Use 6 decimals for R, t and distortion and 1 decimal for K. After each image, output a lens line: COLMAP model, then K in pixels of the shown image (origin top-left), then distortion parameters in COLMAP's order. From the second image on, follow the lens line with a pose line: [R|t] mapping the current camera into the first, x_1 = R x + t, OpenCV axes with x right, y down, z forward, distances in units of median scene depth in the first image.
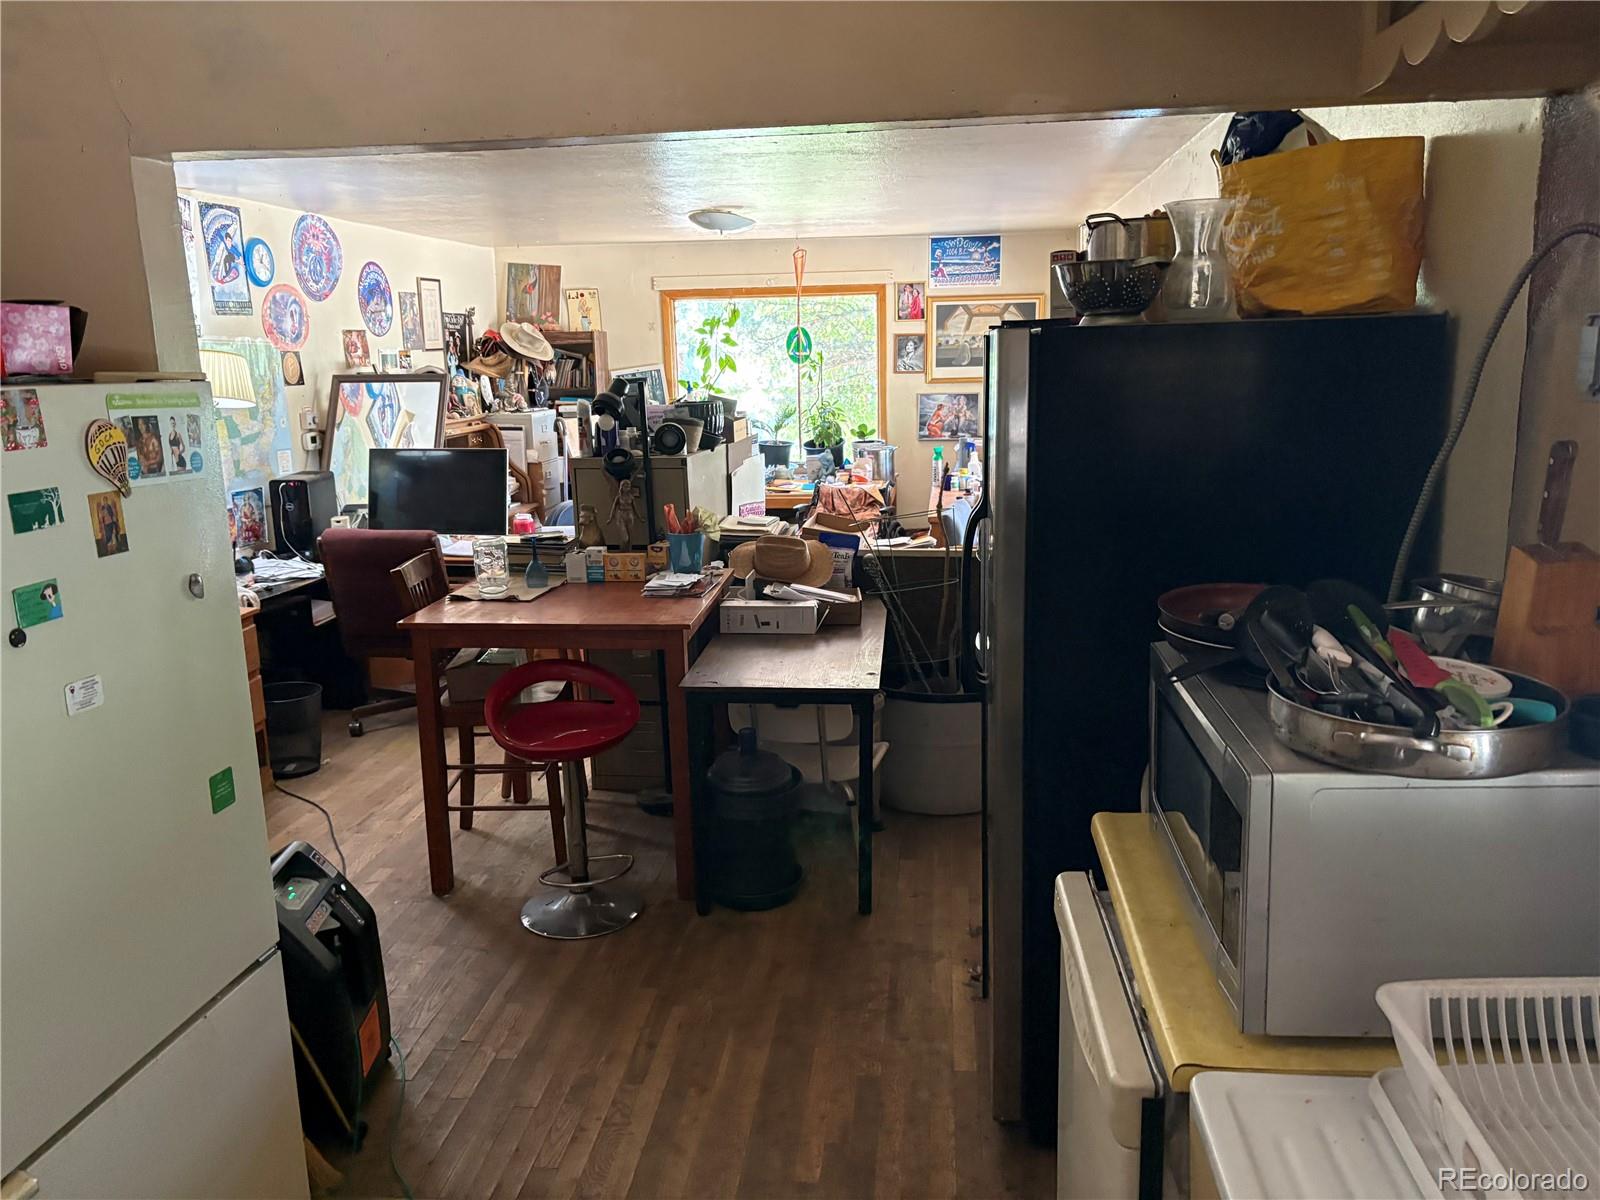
lens RADIAL K [[1219.5, 0, 793.7], [0, 1219.5, 627.6], [0, 0, 1]] dist [0.042177, -0.033227]
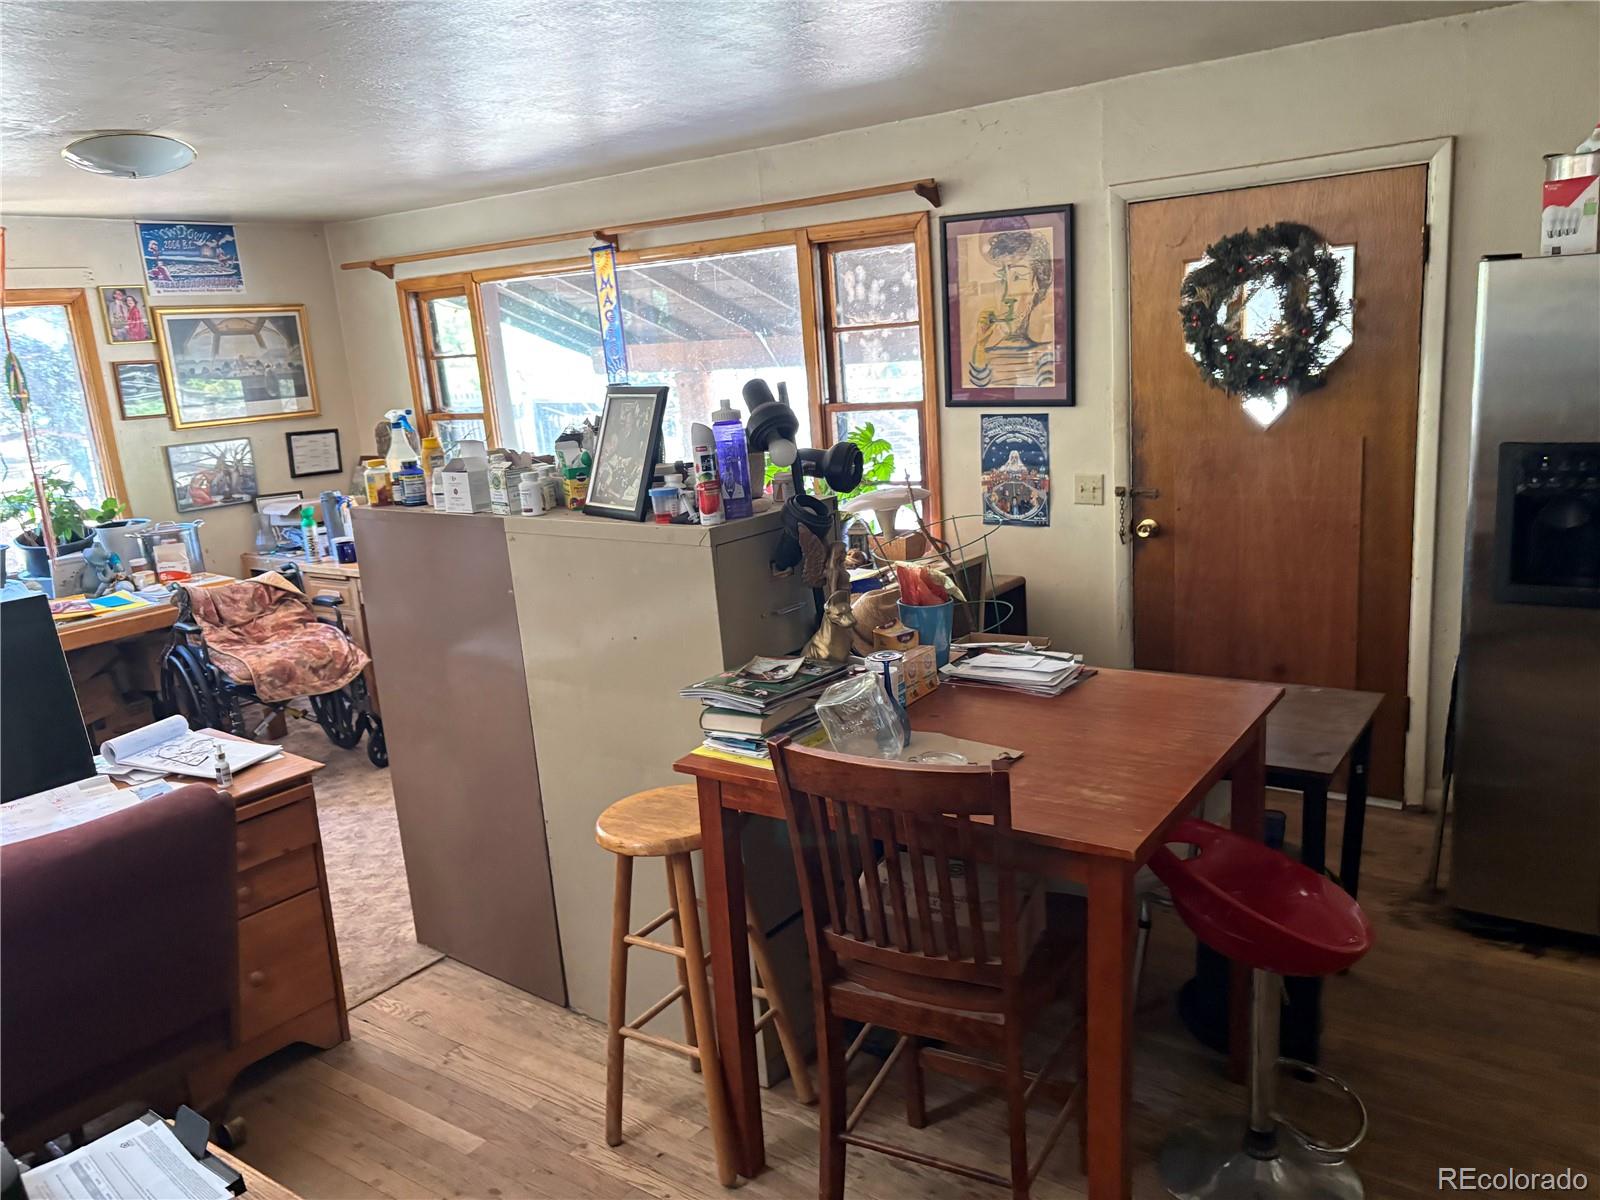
lens RADIAL K [[1219.5, 0, 786.2], [0, 1219.5, 627.8], [0, 0, 1]] dist [0.042177, -0.033227]
pose [[0.496716, -0.220951, 0.839317, -0.340084], [0.257407, 0.961046, 0.100660, -0.074875], [-0.828864, 0.166047, 0.534241, 0.363229]]
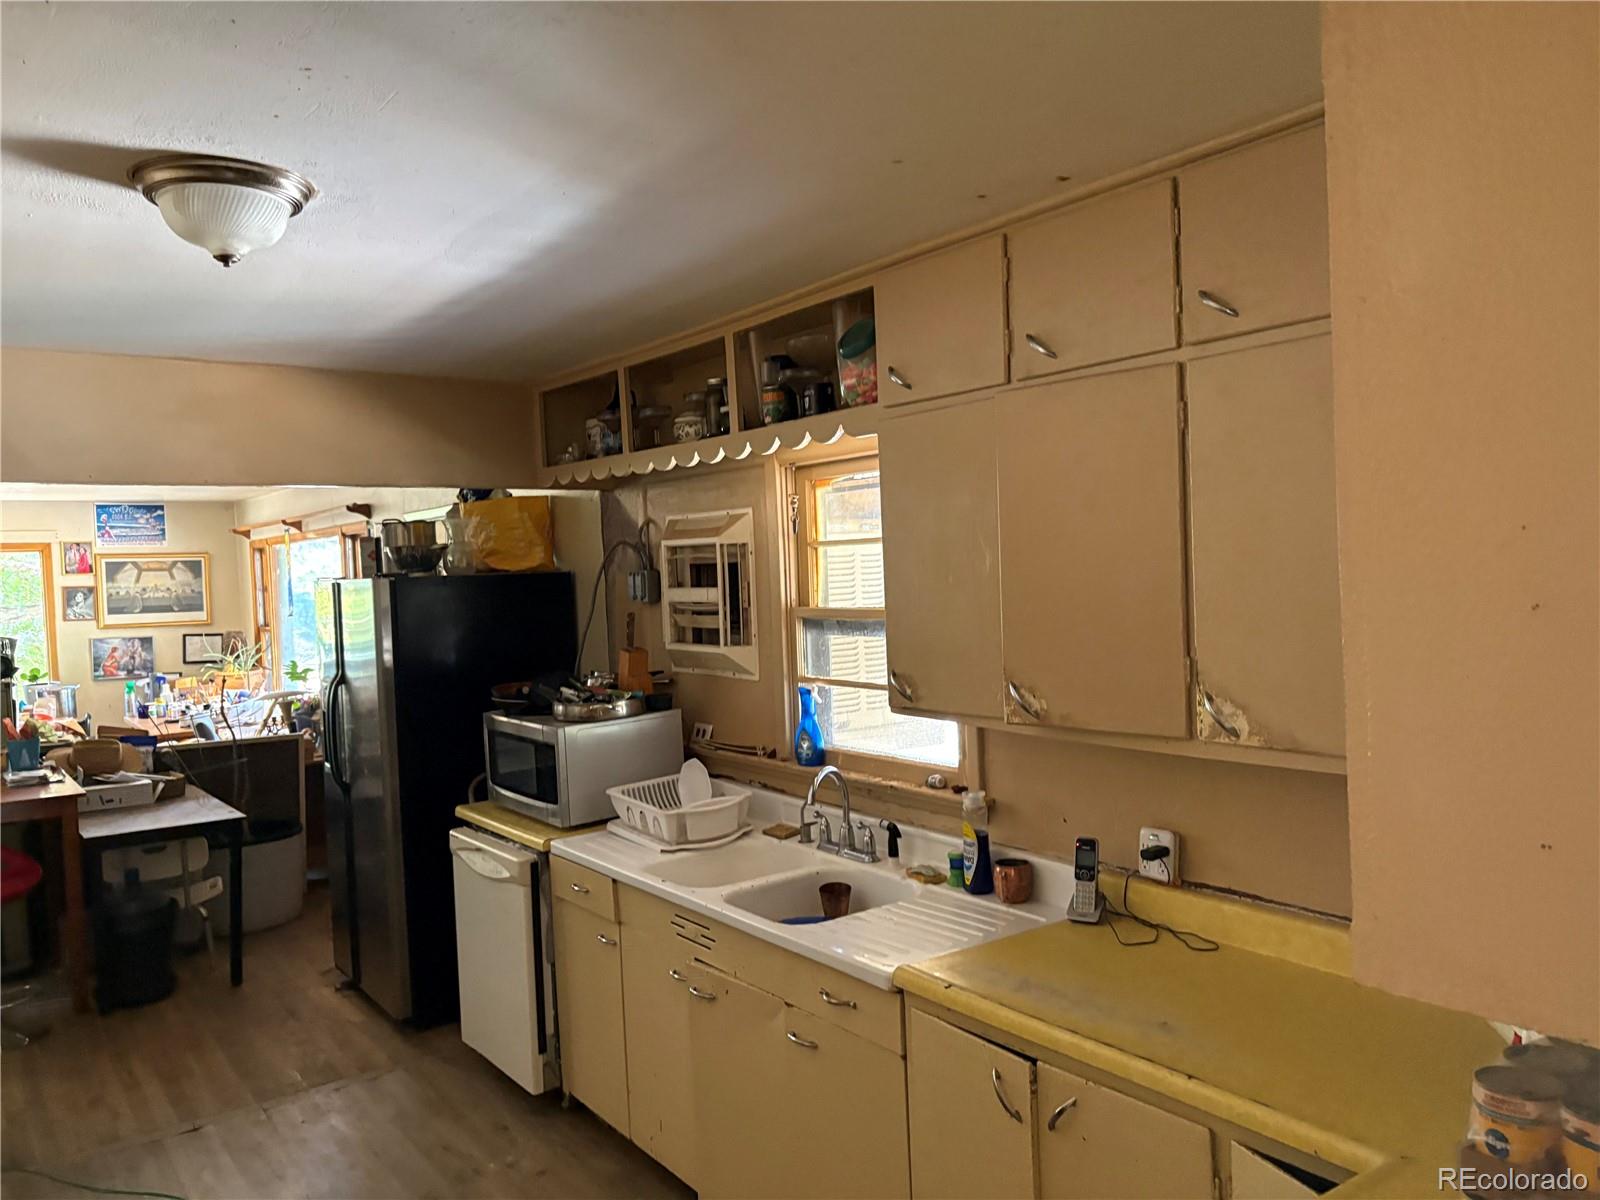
lens RADIAL K [[1219.5, 0, 800.2], [0, 1219.5, 606.7], [0, 0, 1]] dist [0.042177, -0.033227]
pose [[0.740774, -0.023113, 0.671356, -0.173621], [0.168231, 0.973943, -0.152096, 0.058276], [-0.650348, 0.225612, 0.725360, -0.233597]]
